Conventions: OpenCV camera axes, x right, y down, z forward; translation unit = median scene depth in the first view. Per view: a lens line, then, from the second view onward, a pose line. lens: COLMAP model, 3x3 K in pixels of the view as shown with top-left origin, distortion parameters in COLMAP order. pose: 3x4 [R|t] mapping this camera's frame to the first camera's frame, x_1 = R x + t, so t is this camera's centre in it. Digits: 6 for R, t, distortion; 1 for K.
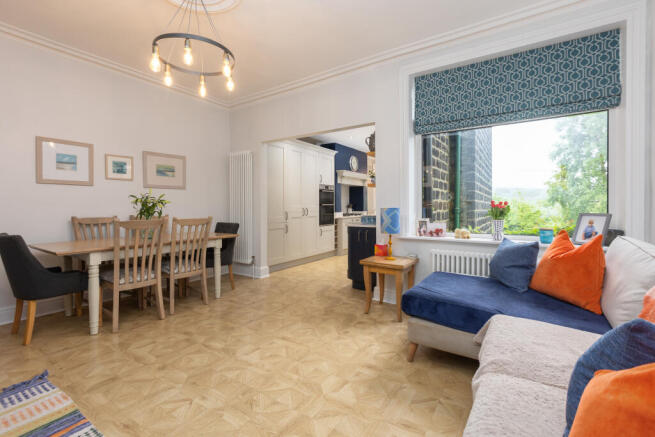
lens RADIAL K [[300.6, 0, 325.7], [0, 300.6, 204.9], [0, 0, 1]] dist [0.000496, -0.000203]
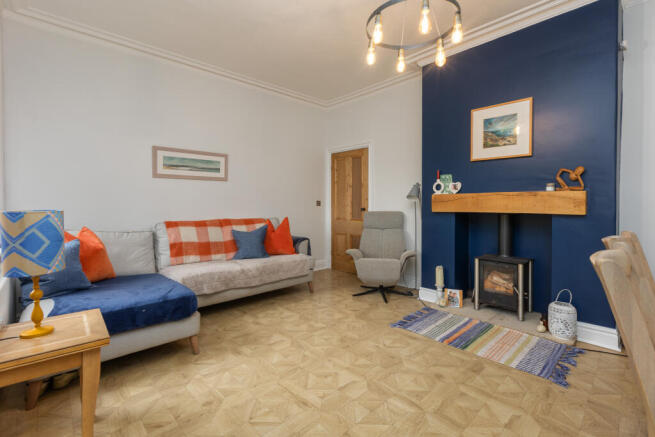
lens RADIAL K [[300.6, 0, 325.7], [0, 300.6, 204.9], [0, 0, 1]] dist [0.000496, -0.000203]
pose [[-0.974467, -0.001294, 0.224526, -0.404378], [-0.001117, 0.999999, 0.000914, 0.001484], [-0.224527, 0.000640, -0.974468, 1.985031]]
